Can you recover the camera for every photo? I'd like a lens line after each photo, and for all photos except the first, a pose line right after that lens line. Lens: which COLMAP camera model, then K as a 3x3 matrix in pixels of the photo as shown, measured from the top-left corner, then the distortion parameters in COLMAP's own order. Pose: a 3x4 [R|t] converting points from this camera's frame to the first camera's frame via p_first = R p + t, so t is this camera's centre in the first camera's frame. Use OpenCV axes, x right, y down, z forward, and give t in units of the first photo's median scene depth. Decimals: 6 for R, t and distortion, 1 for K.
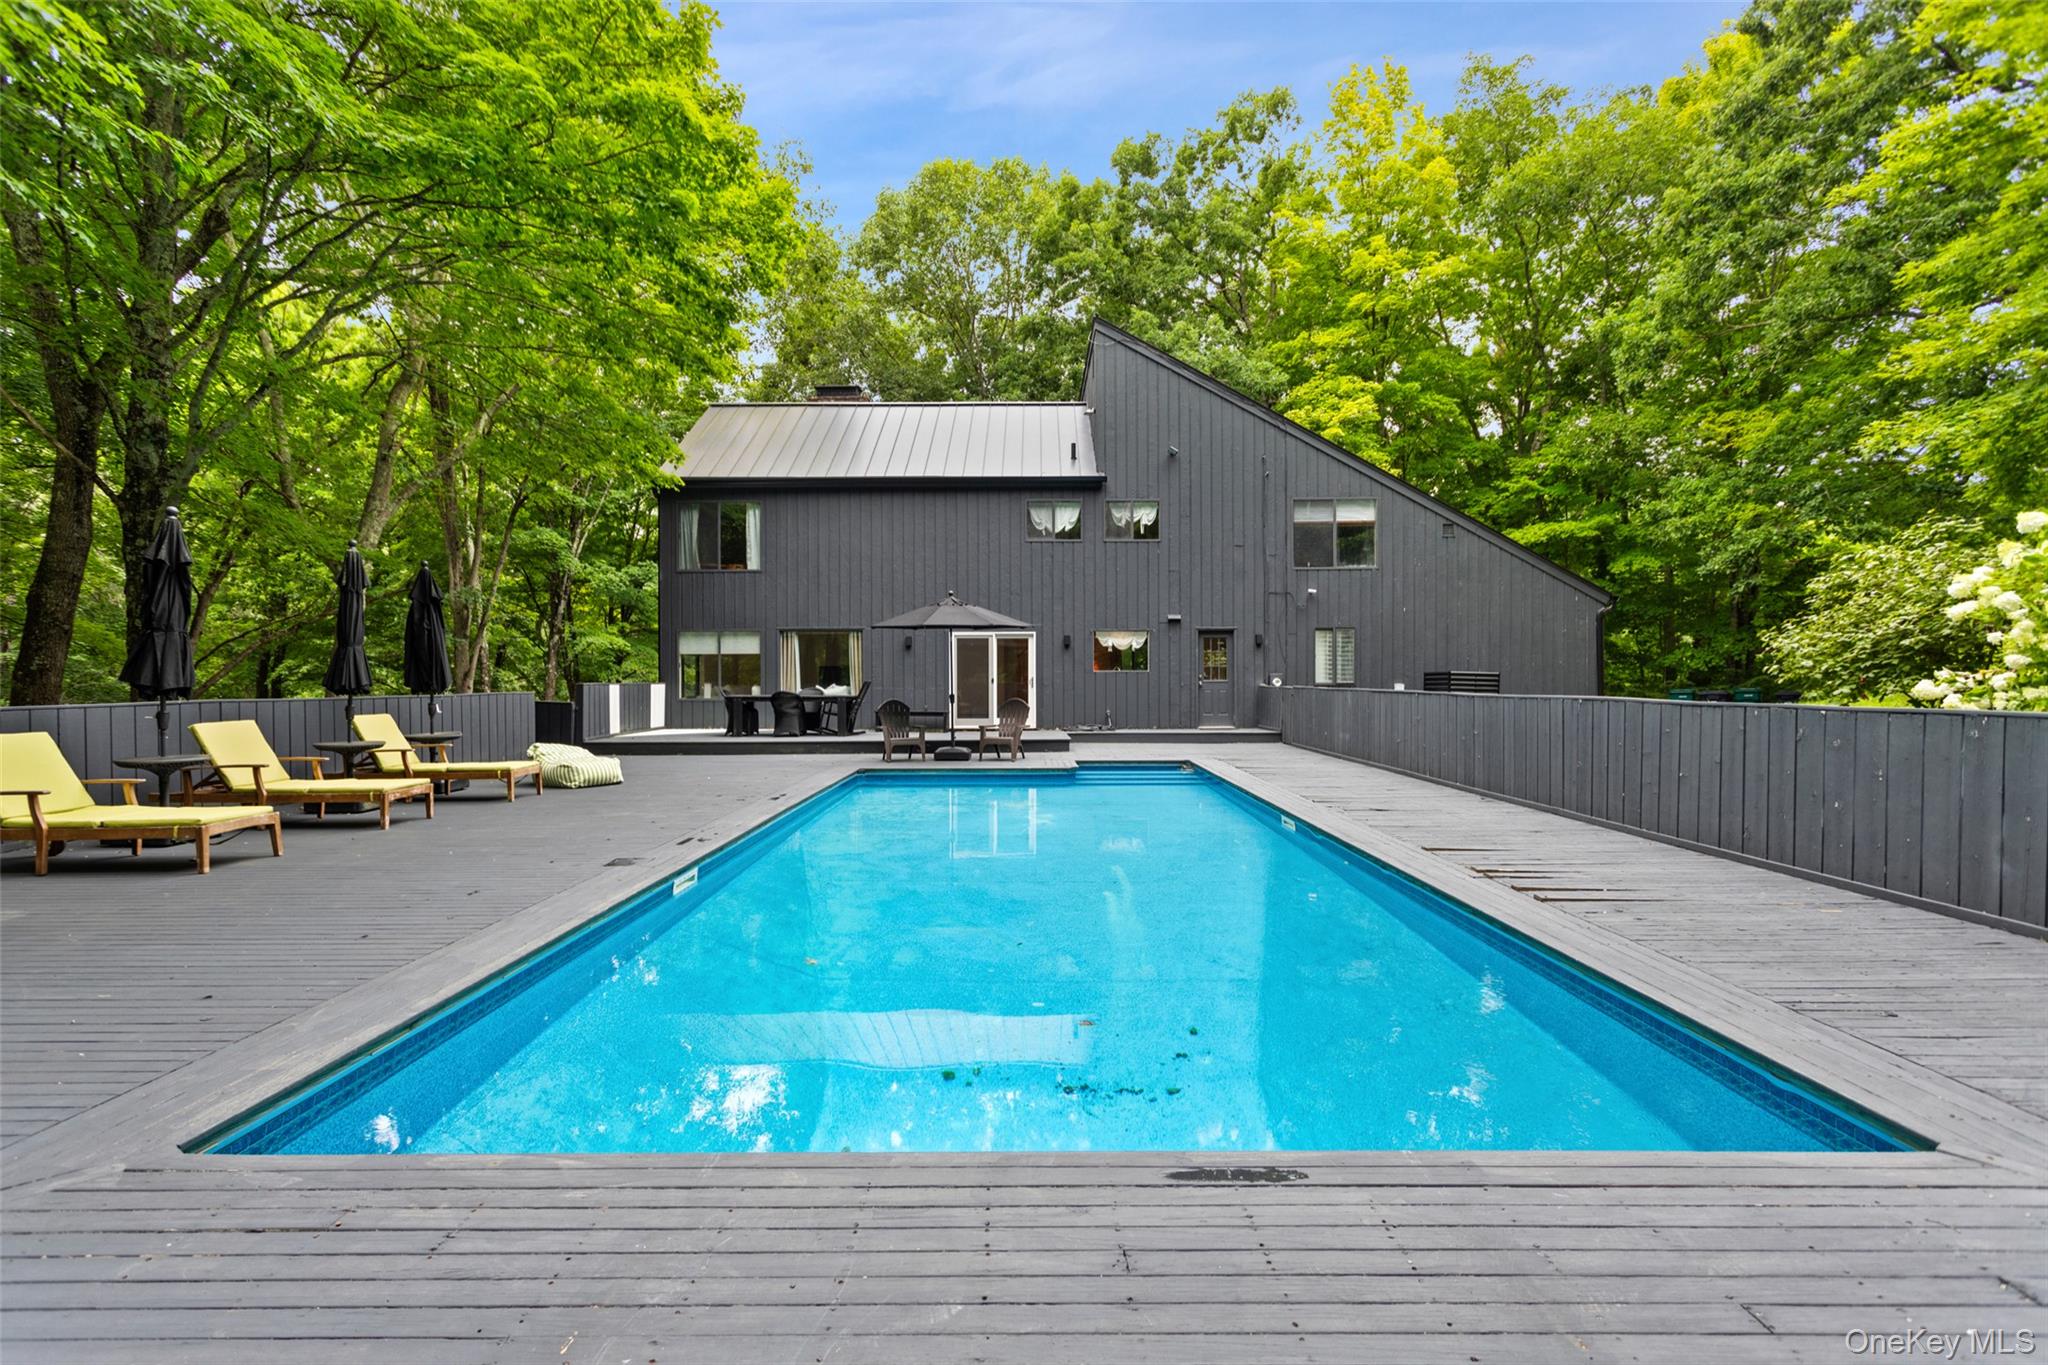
lens RADIAL K [[981.7, 0, 1014.1], [0, 981.7, 680.9], [0, 0, 1]] dist [0.001578, 0.000295]
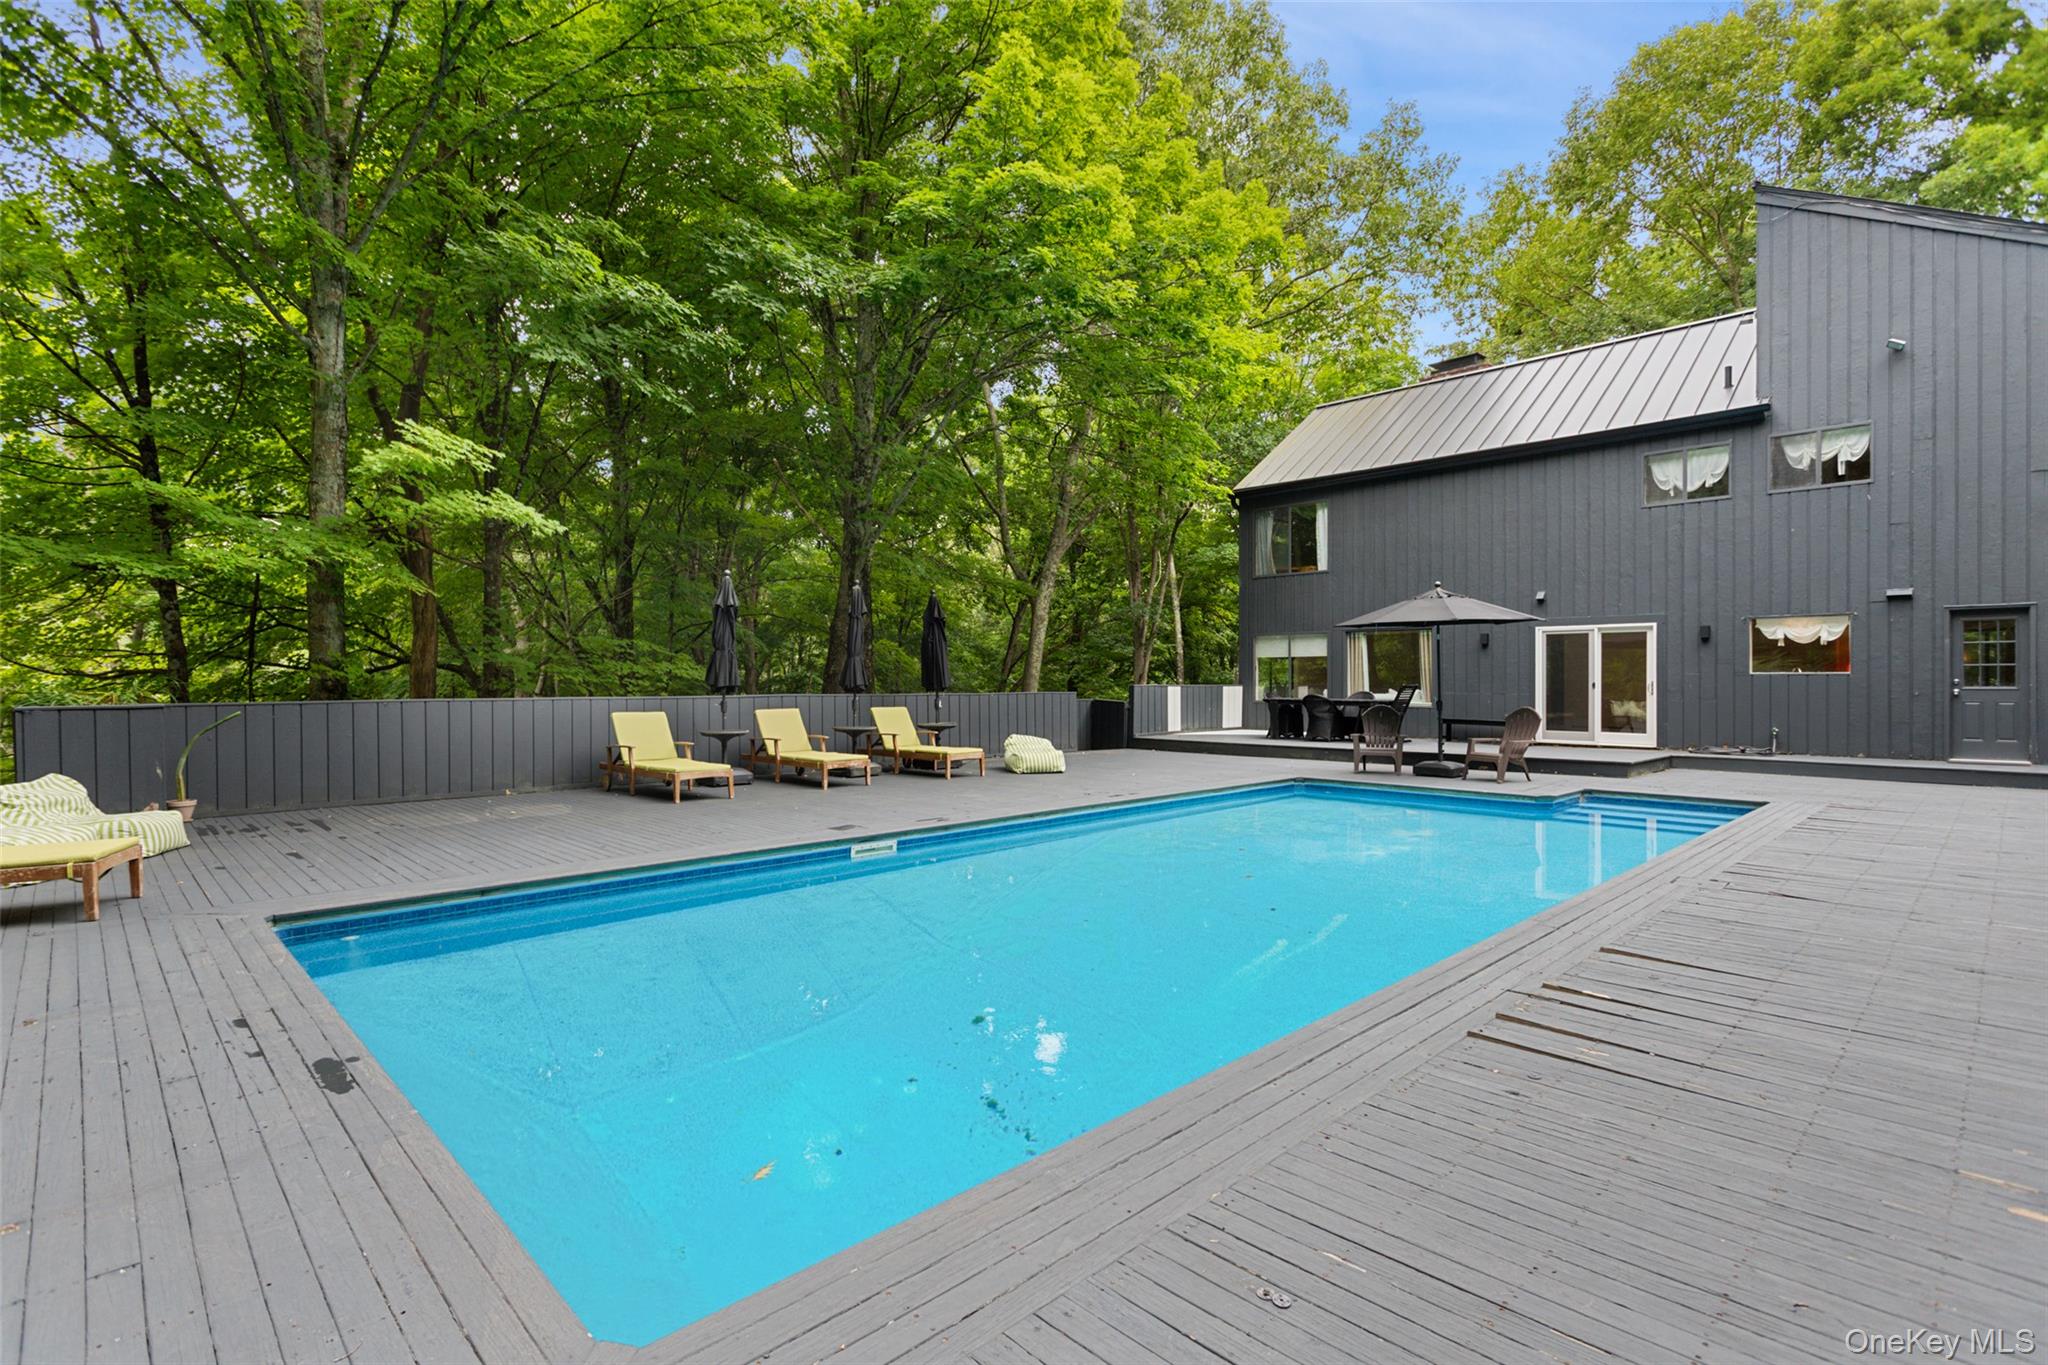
lens RADIAL K [[981.7, 0, 1011.4], [0, 981.7, 684.6], [0, 0, 1]] dist [0.001578, 0.000295]
pose [[0.692280, 0.006276, -0.721602, 0.228885], [-0.004999, 0.999980, 0.003902, -0.001439], [0.721612, 0.000907, 0.692298, 0.098649]]
